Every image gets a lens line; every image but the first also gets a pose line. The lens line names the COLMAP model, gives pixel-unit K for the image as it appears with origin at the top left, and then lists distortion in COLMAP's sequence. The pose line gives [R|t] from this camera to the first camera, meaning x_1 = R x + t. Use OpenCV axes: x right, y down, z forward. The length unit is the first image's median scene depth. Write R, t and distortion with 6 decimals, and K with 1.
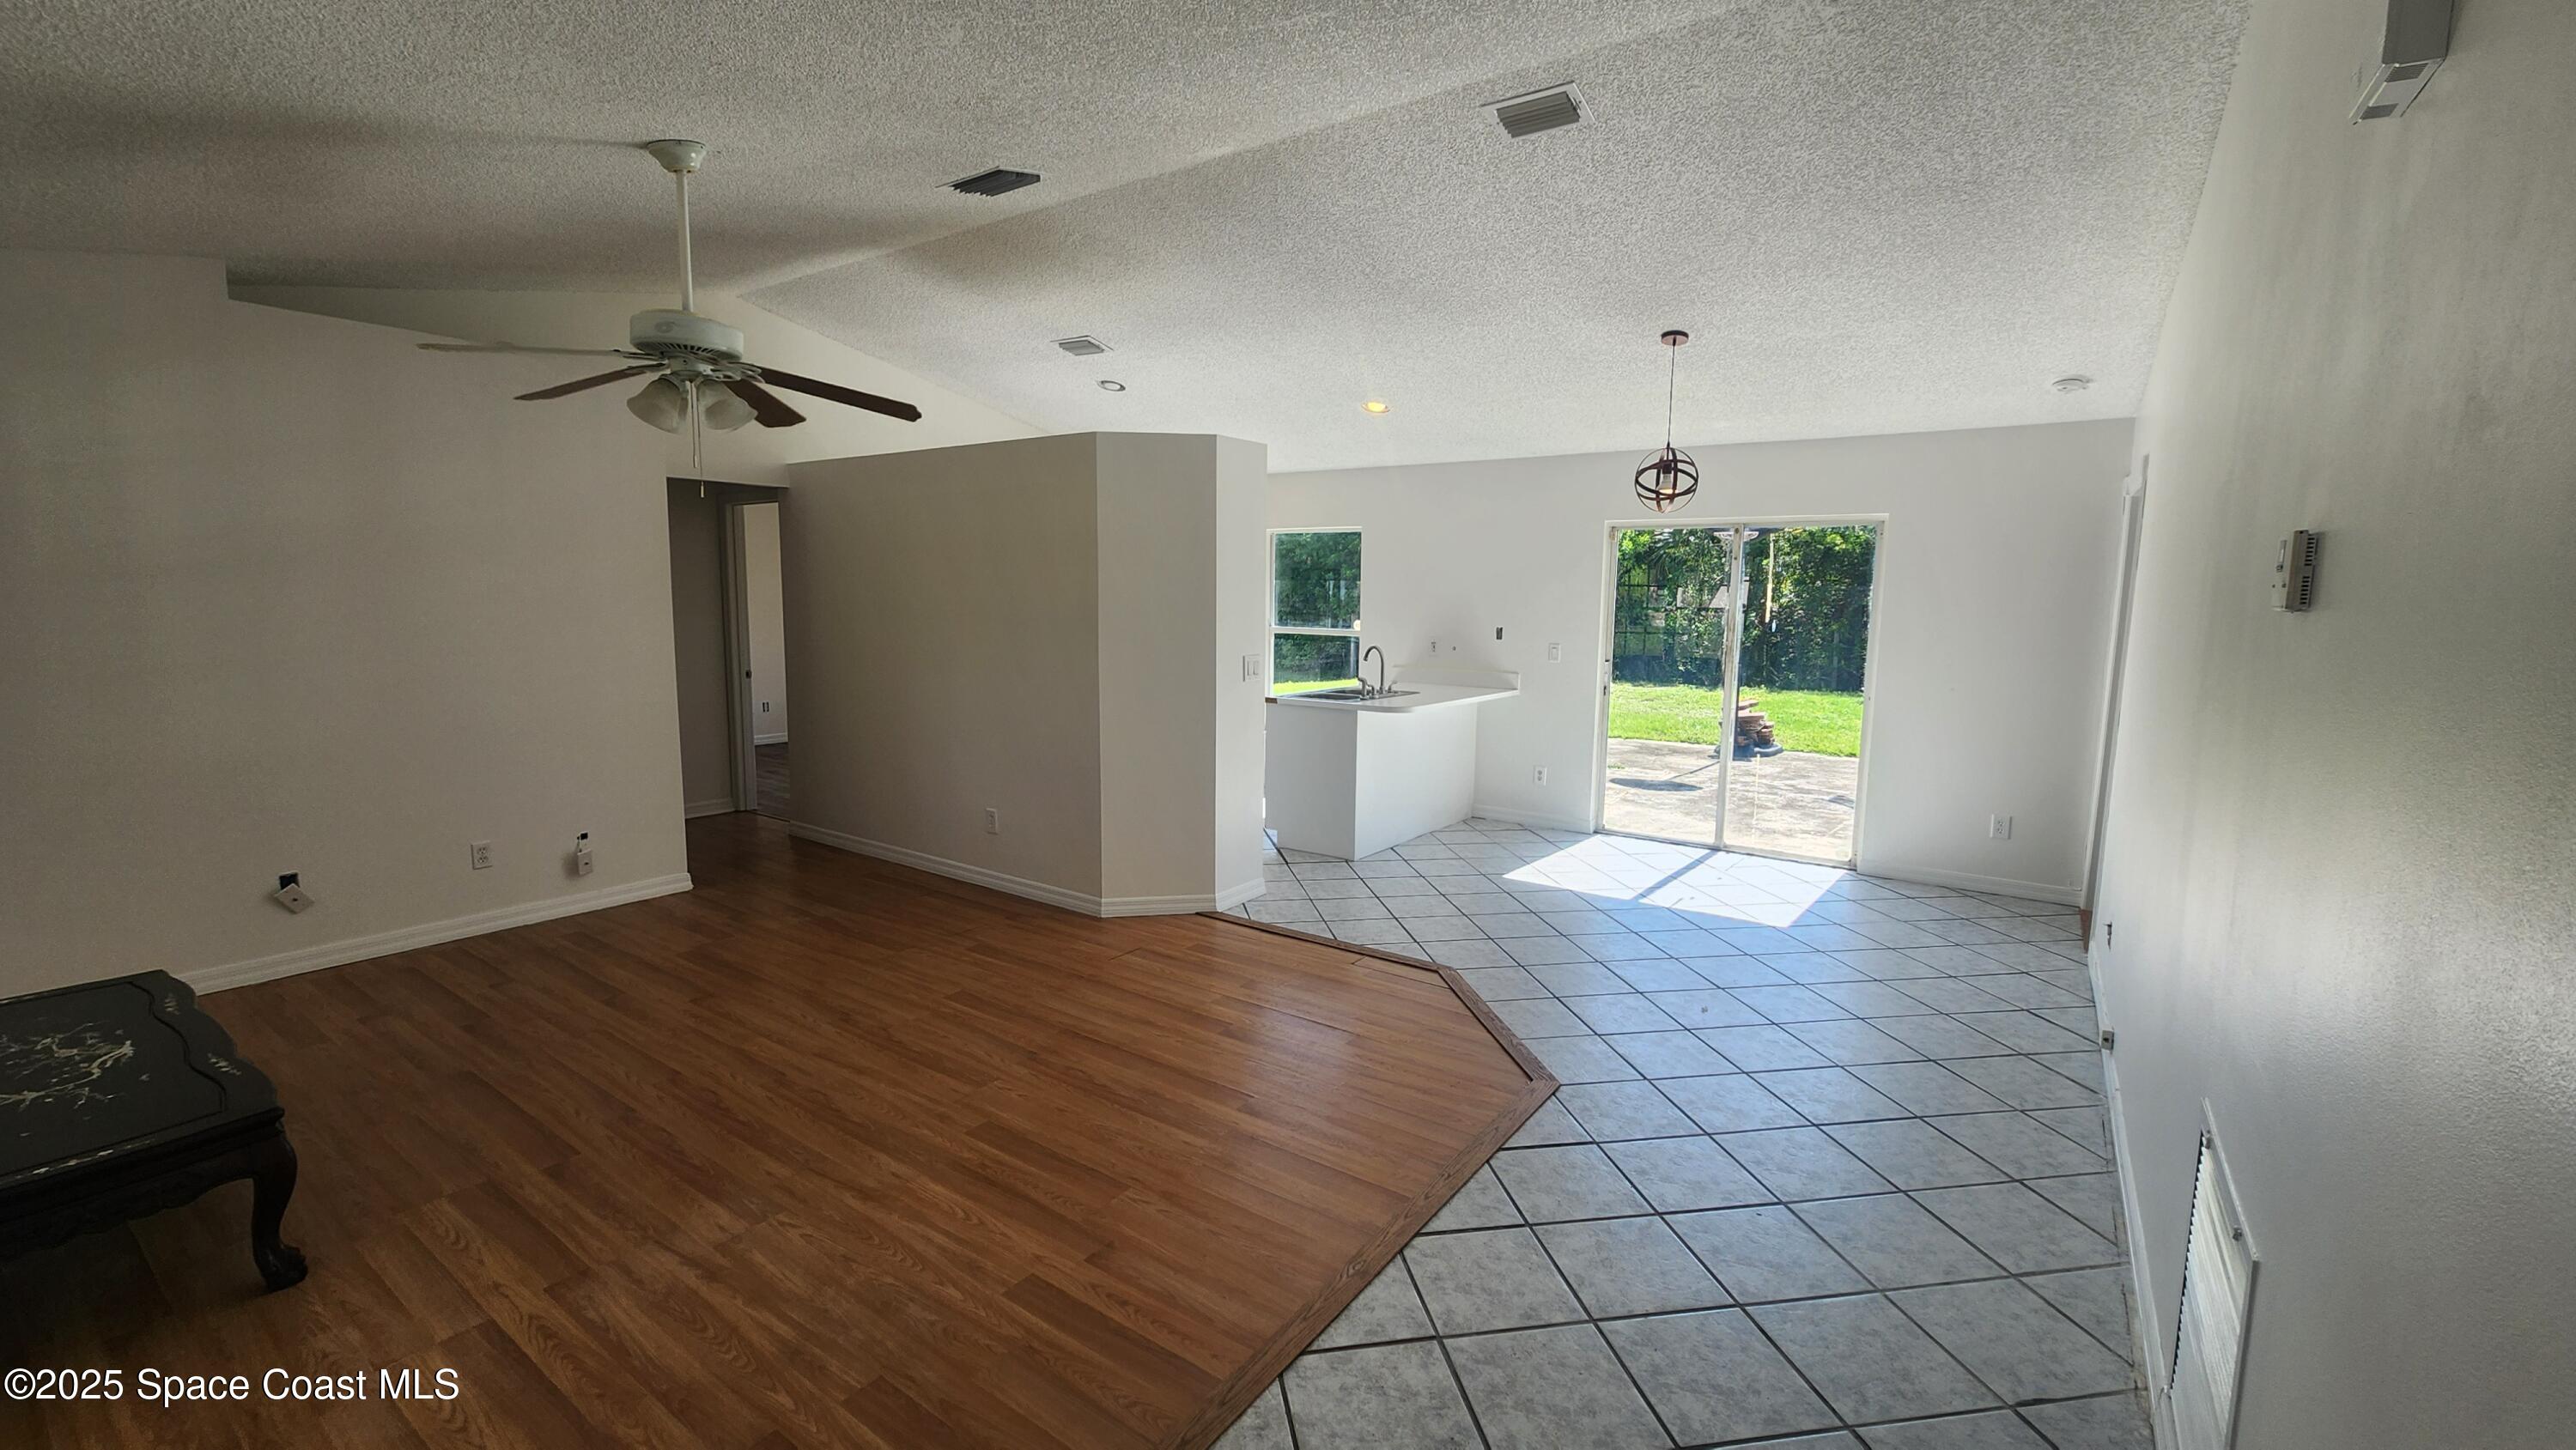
lens RADIAL K [[1044.8, 0, 1283.4], [0, 1044.8, 716.6], [0, 0, 1]] dist [0.001088, 0.000195]
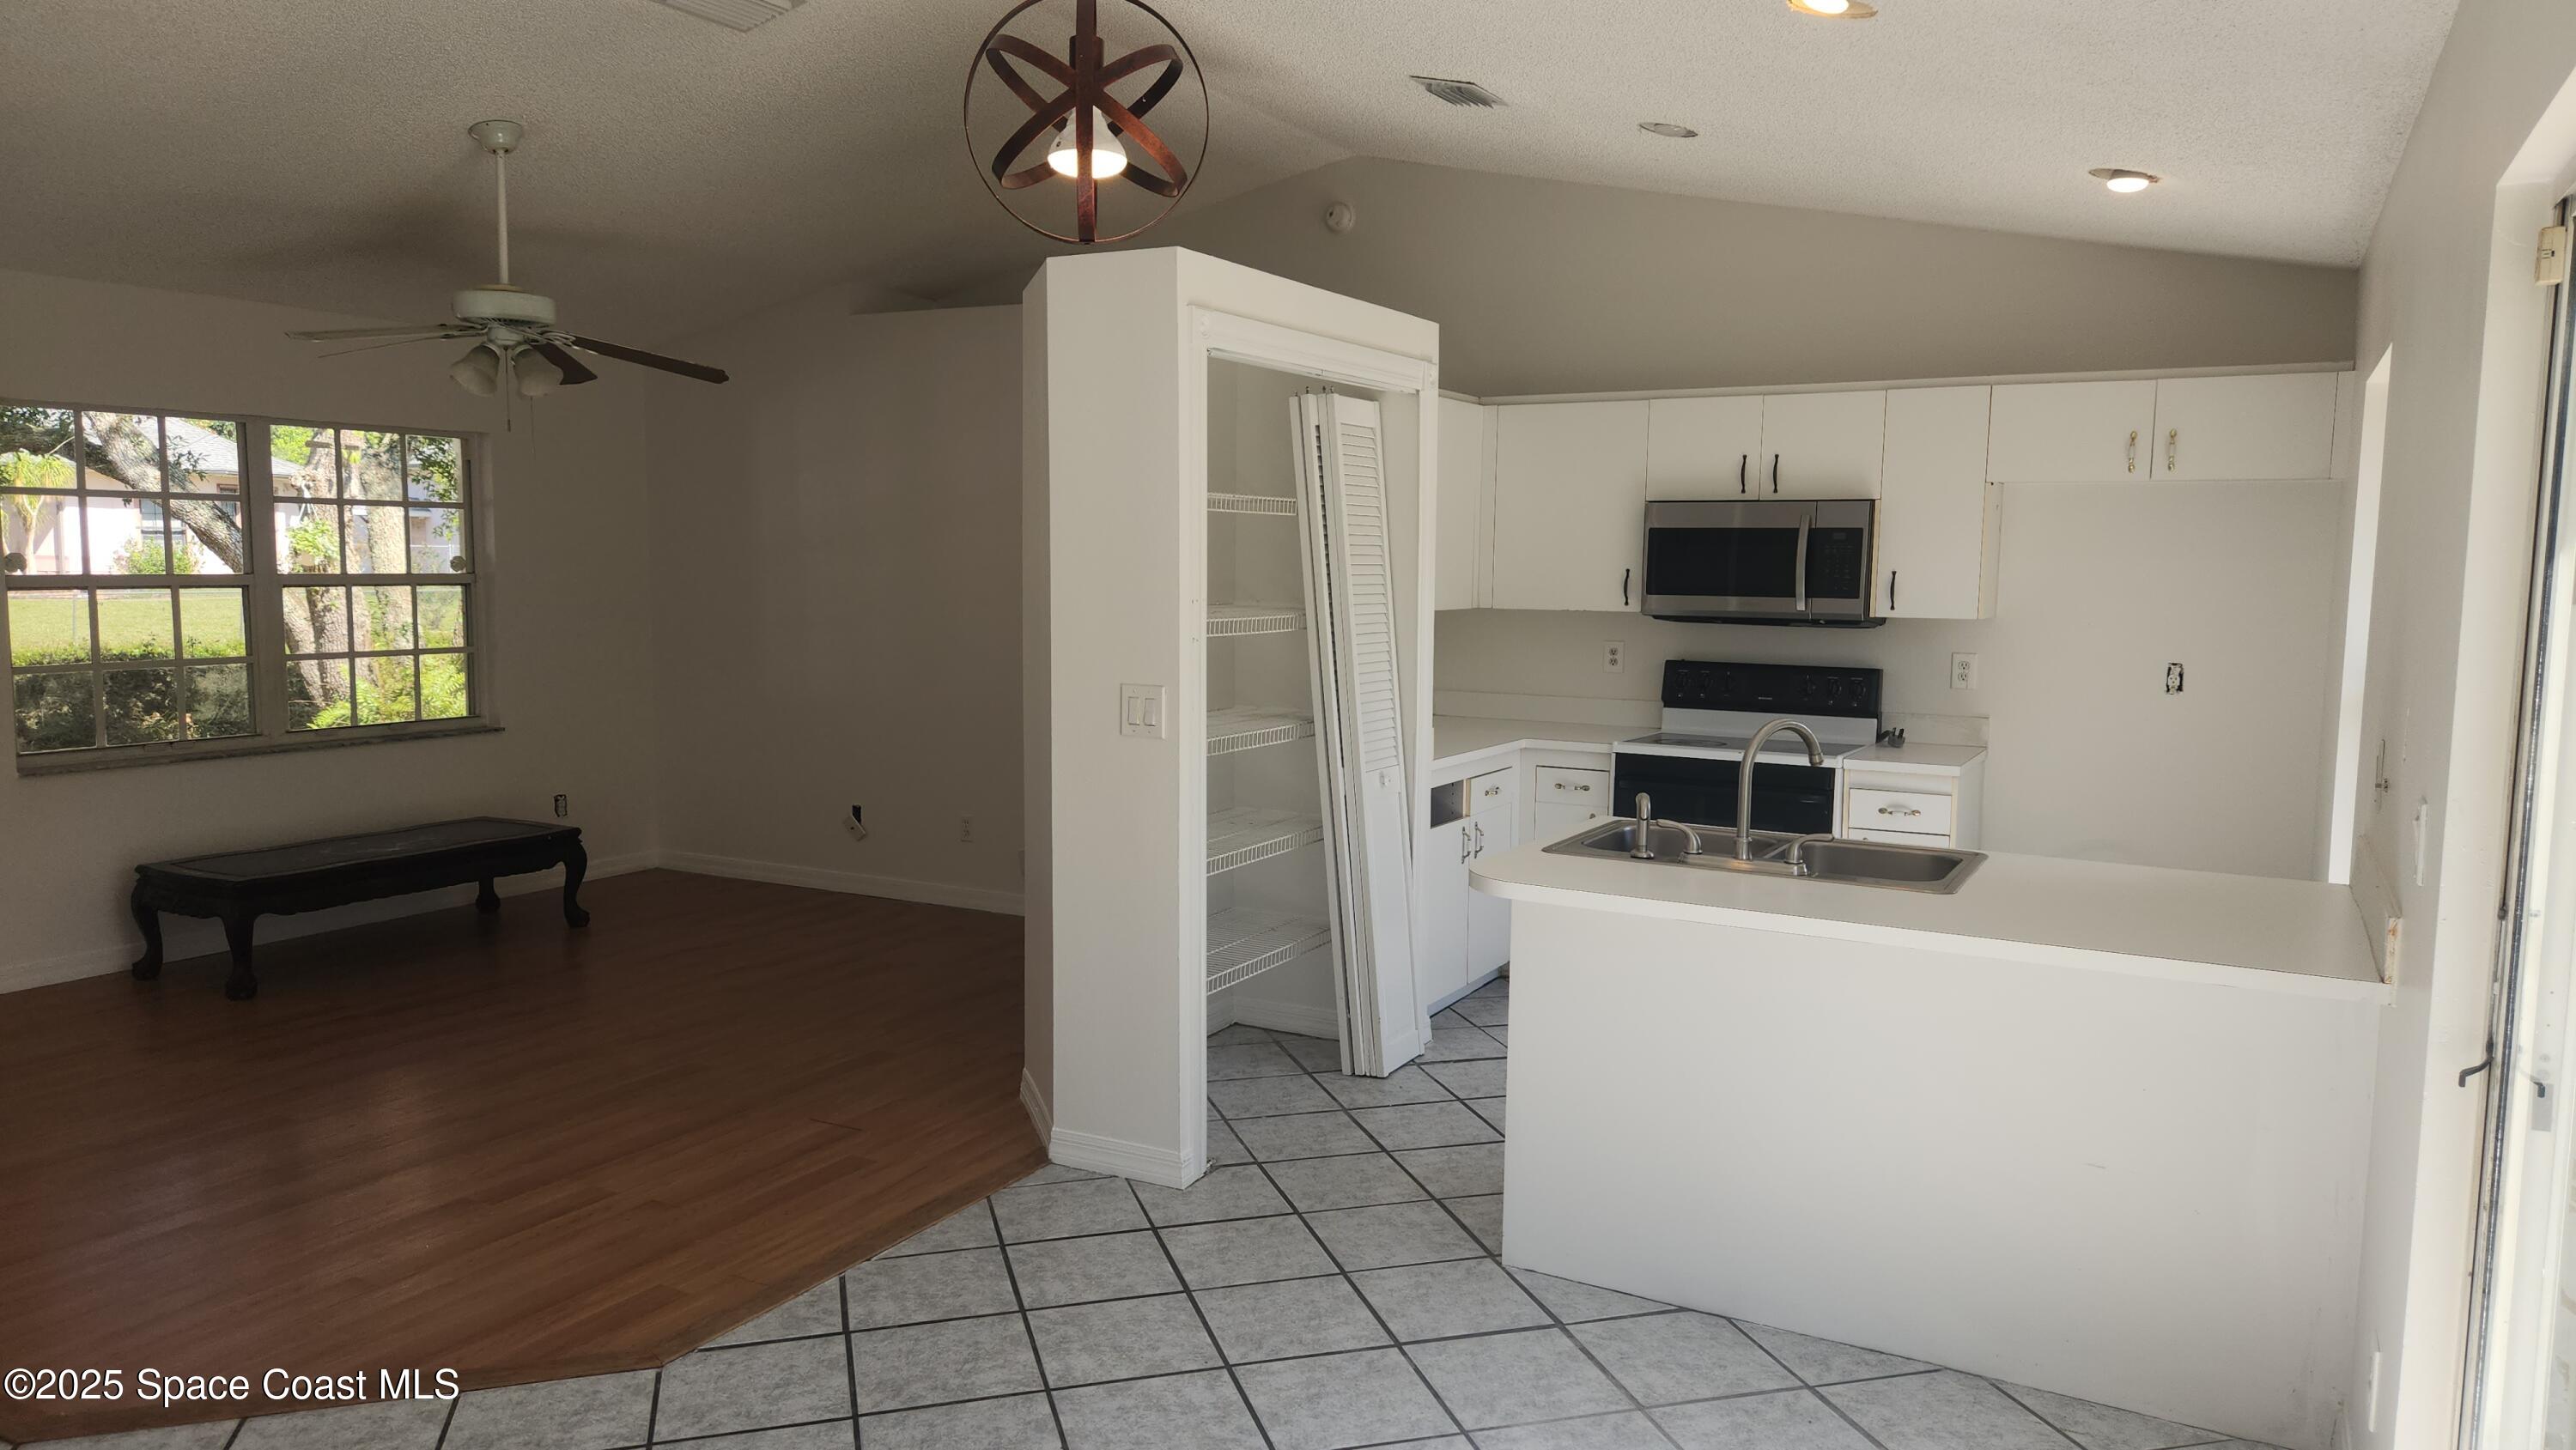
lens RADIAL K [[1714.6, 0, 1288.0], [0, 1714.6, 725.0], [0, 0, 1]] dist [0.079544, -0.075915]
pose [[0.111549, 0.084165, -0.990188, 0.965819], [-0.127597, 0.989372, 0.069721, -0.129509], [0.985533, 0.118568, 0.121102, 1.198718]]
